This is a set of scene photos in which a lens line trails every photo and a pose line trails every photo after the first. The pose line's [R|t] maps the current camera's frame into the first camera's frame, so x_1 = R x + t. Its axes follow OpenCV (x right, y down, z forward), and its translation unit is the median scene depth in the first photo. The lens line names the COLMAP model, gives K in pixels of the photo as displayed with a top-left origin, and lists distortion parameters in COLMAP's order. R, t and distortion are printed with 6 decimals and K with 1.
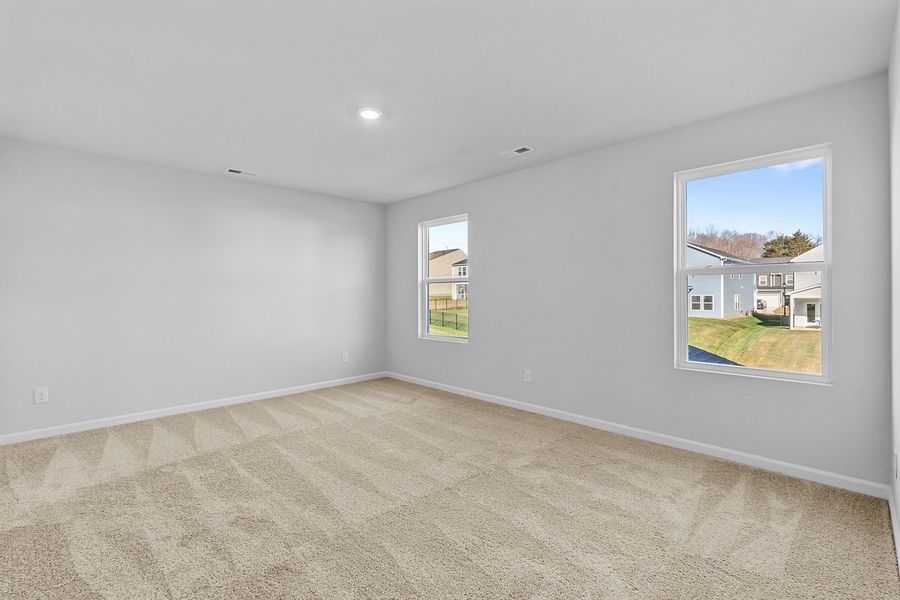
lens RADIAL K [[410.2, 0, 449.3], [0, 410.2, 298.2], [0, 0, 1]] dist [-0.002600, -0.000332]
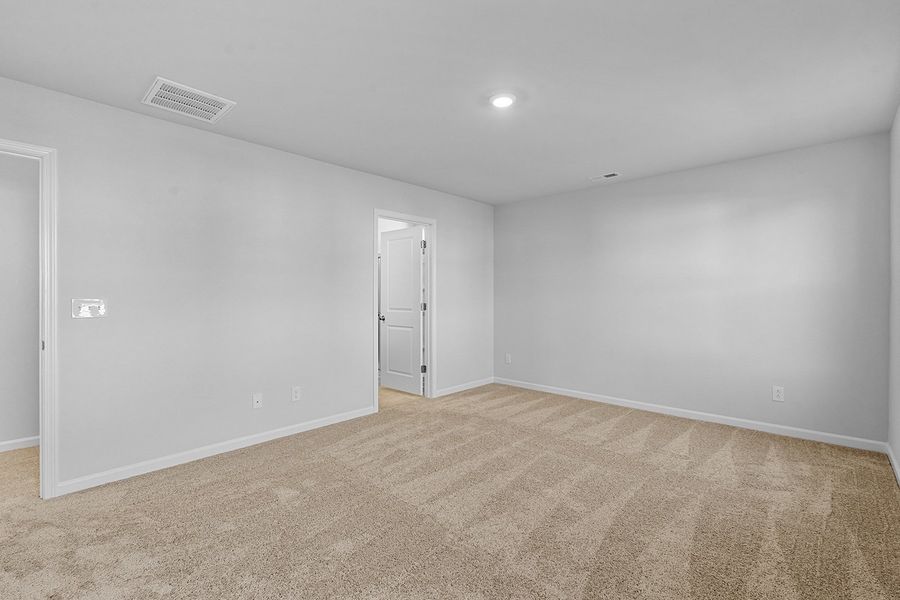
lens RADIAL K [[410.2, 0, 449.3], [0, 410.2, 298.1], [0, 0, 1]] dist [-0.002600, -0.000332]
pose [[0.014708, 0.010267, -0.999839, 0.731288], [-0.001730, 0.999946, 0.010243, -0.023146], [0.999890, 0.001579, 0.014725, 0.863133]]
